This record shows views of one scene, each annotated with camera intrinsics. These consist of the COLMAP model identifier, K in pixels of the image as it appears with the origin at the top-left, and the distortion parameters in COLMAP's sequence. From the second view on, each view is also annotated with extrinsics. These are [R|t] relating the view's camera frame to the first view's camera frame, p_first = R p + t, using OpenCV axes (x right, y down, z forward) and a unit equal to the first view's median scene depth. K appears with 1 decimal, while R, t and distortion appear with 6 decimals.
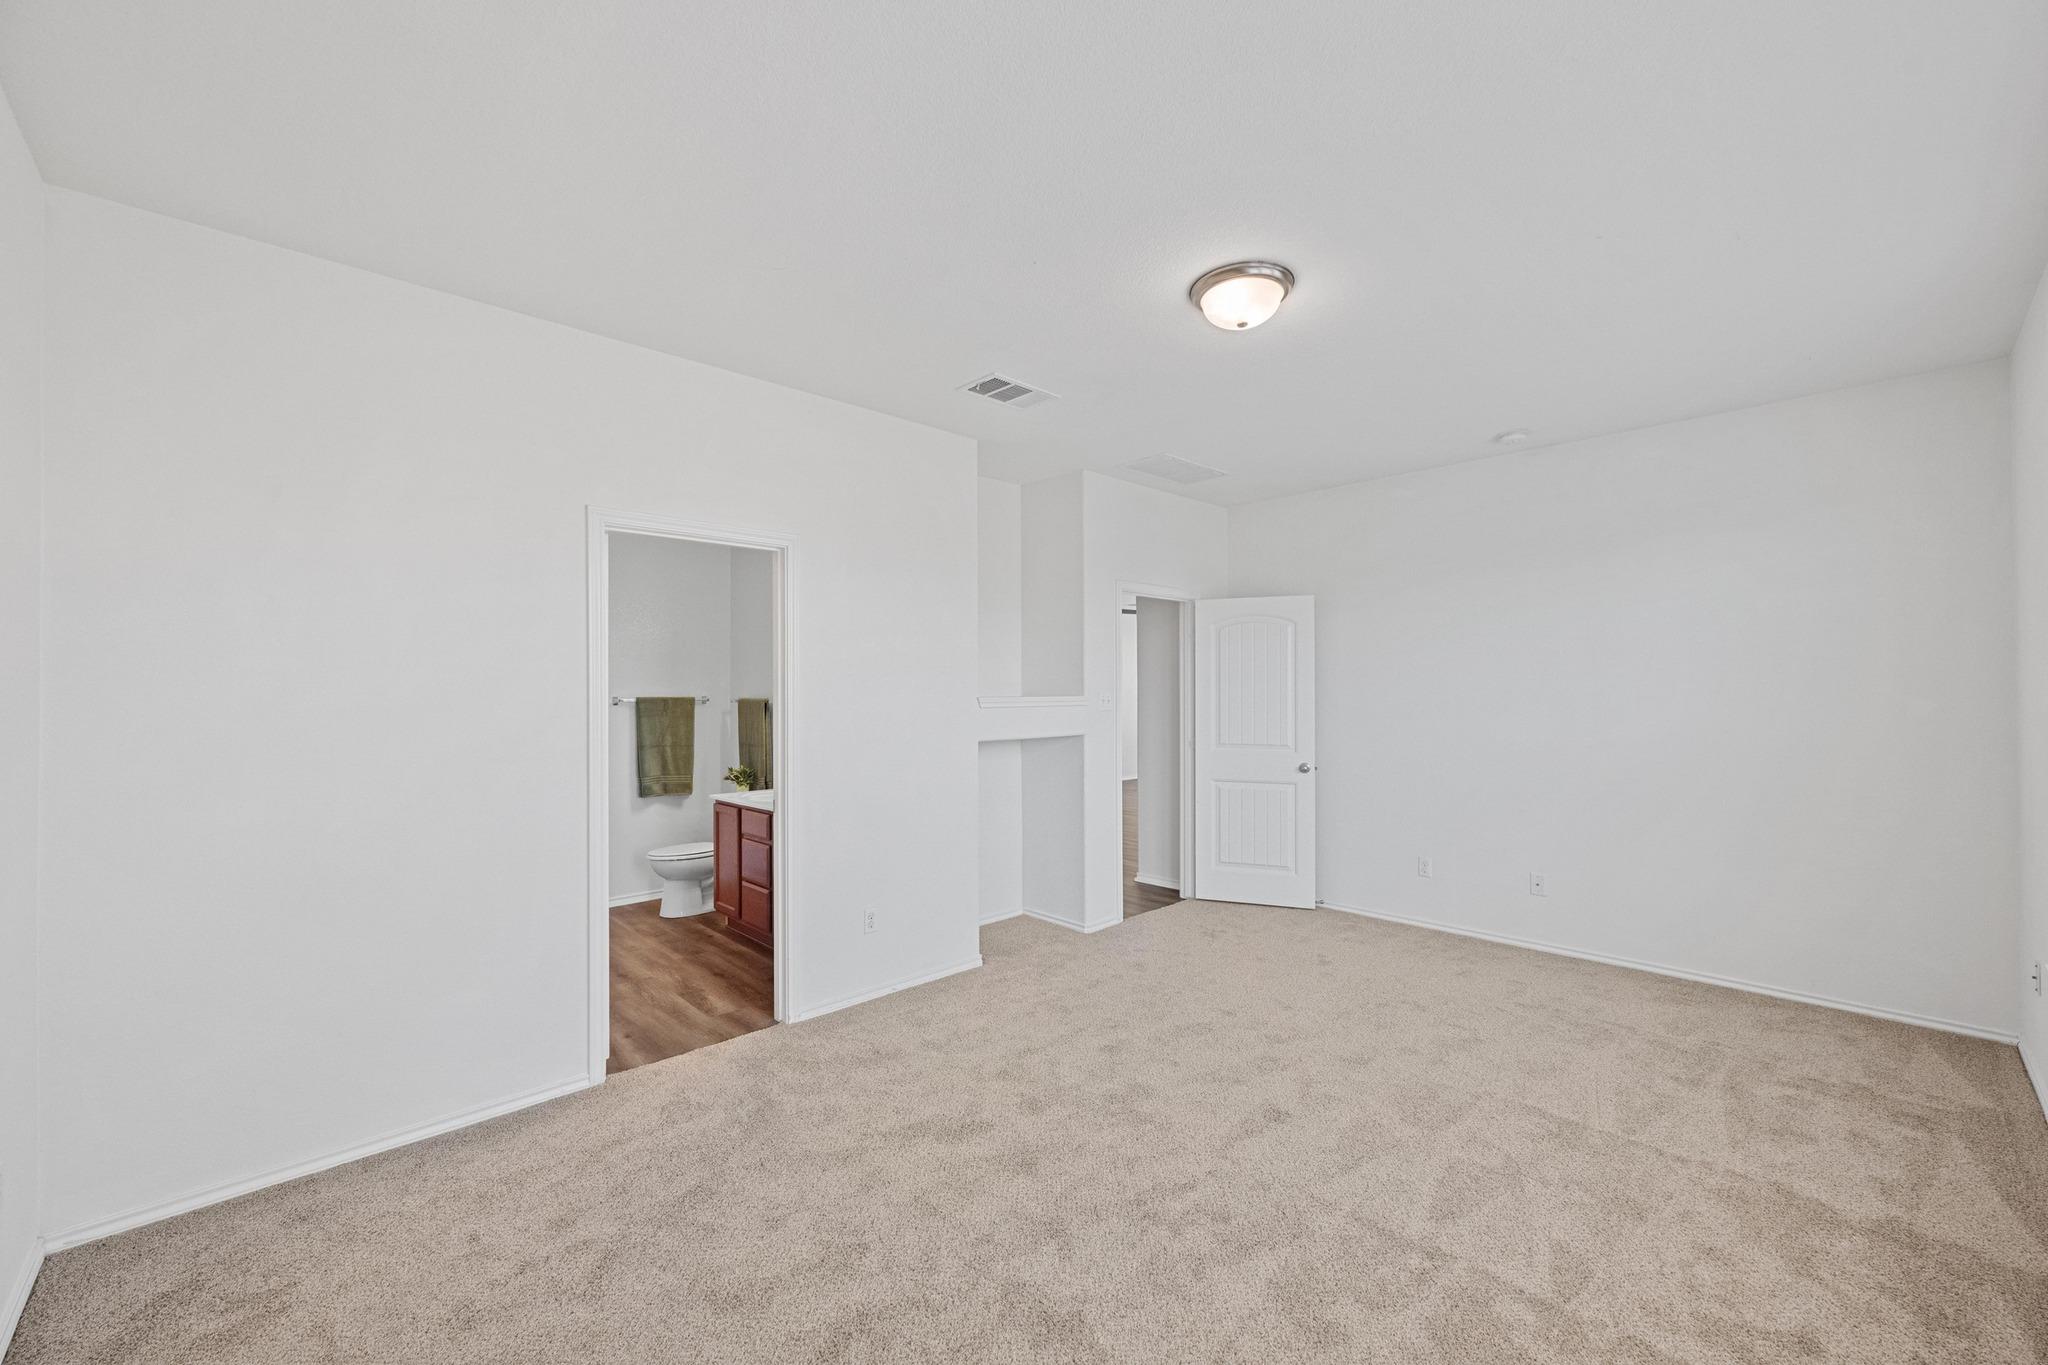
lens RADIAL K [[808.3, 0, 1026.4], [0, 808.3, 683.2], [0, 0, 1]] dist [0.000268, 0.000075]
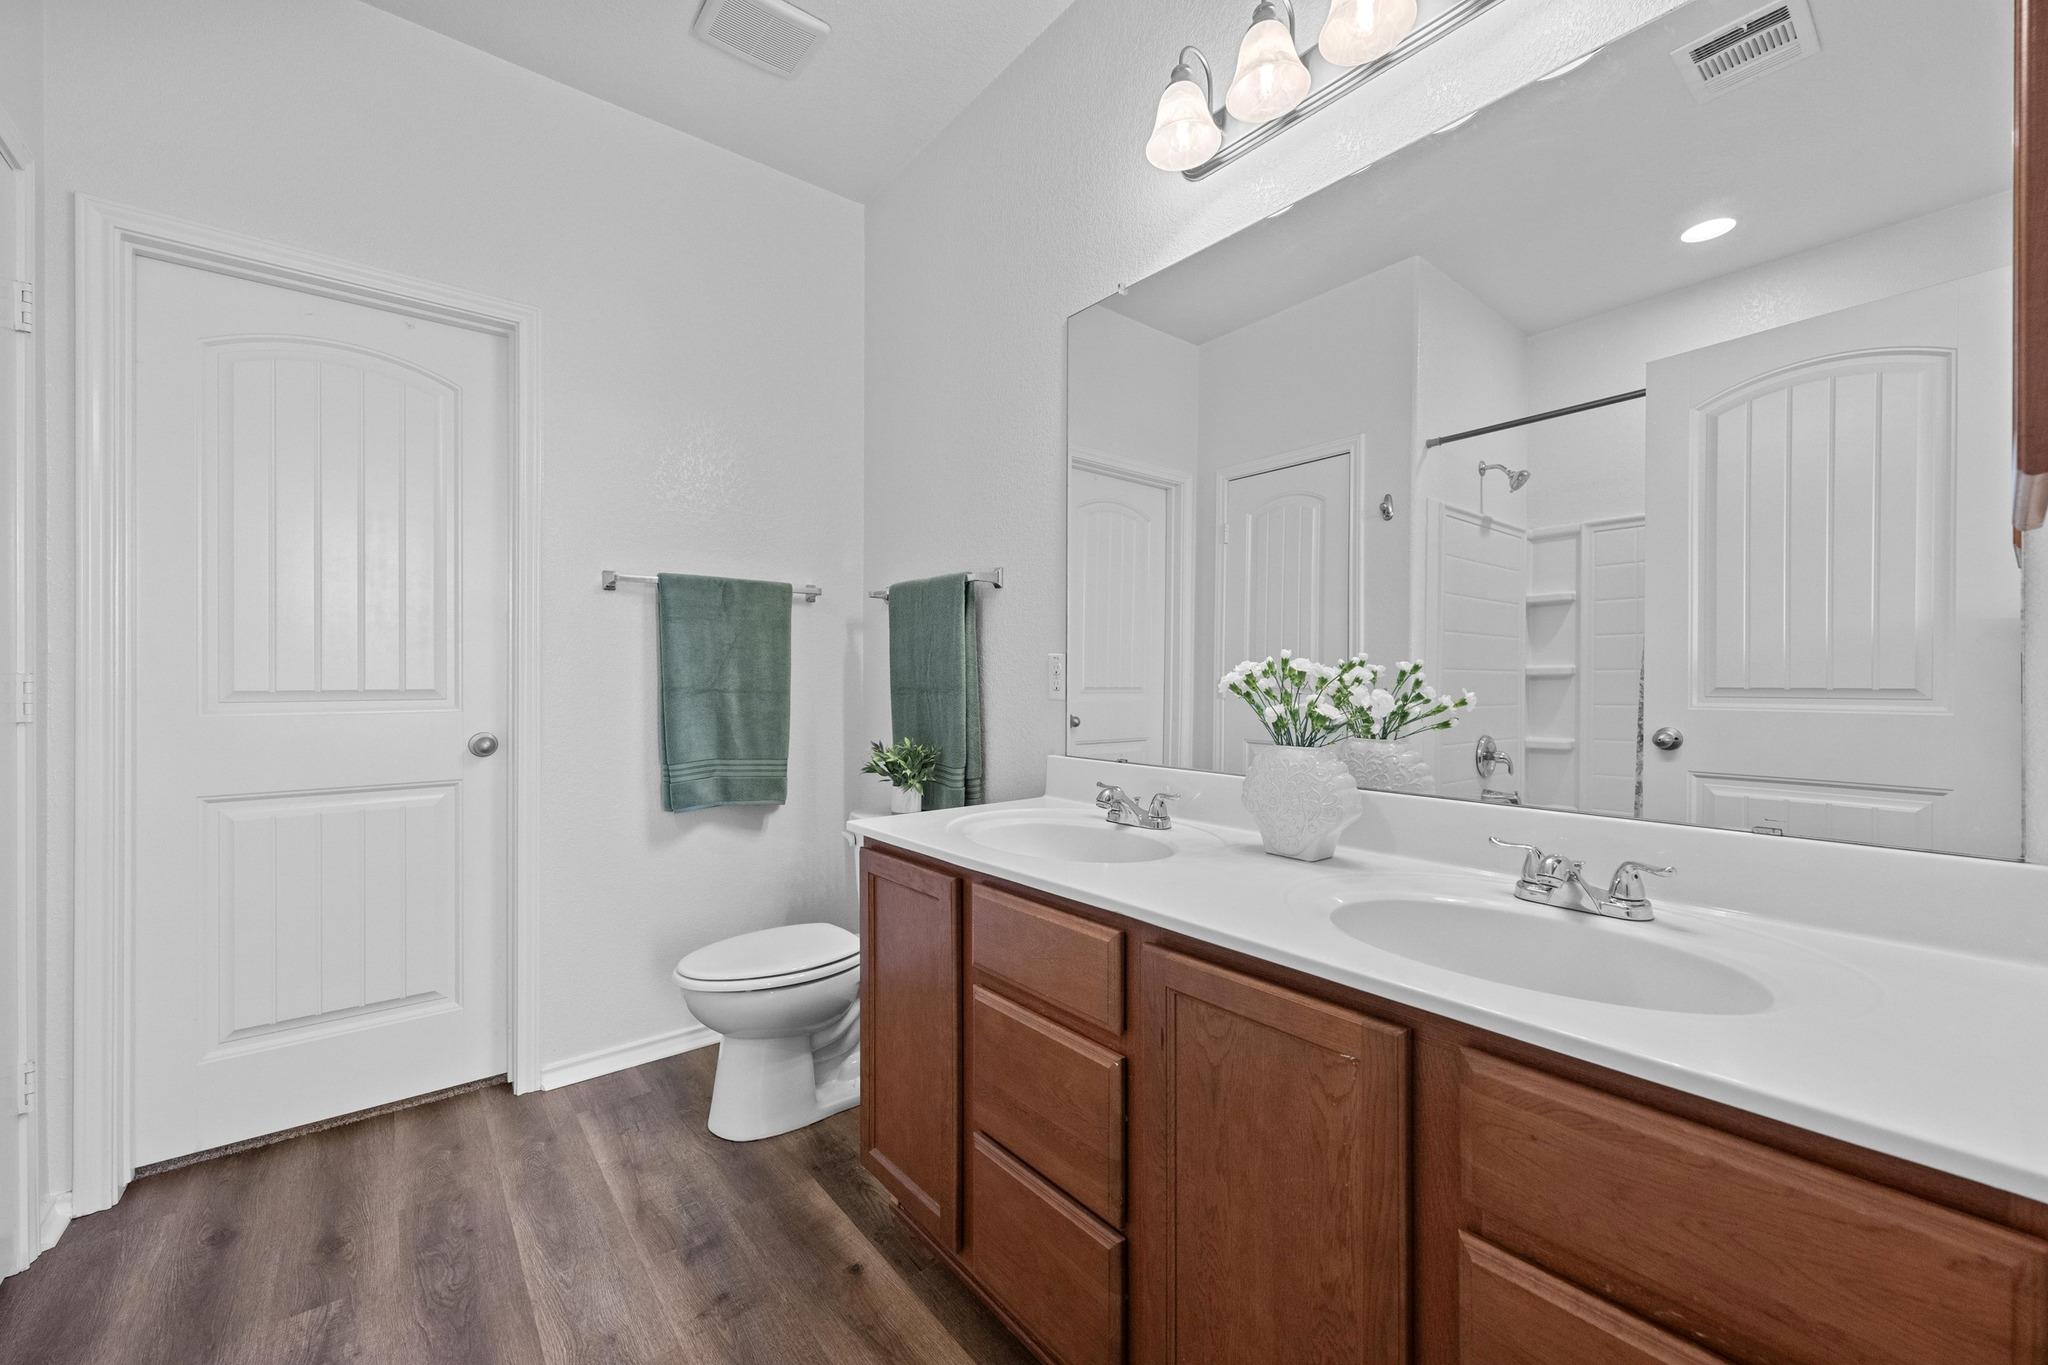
lens RADIAL K [[814.1, 0, 1027.8], [0, 814.1, 681.7], [0, 0, 1]] dist [-0.000459, 0.000014]
pose [[0.996734, 0.007877, -0.080369, -0.256821], [-0.006643, 0.999856, 0.015608, 0.066108], [0.080480, -0.015023, 0.996643, 0.592778]]
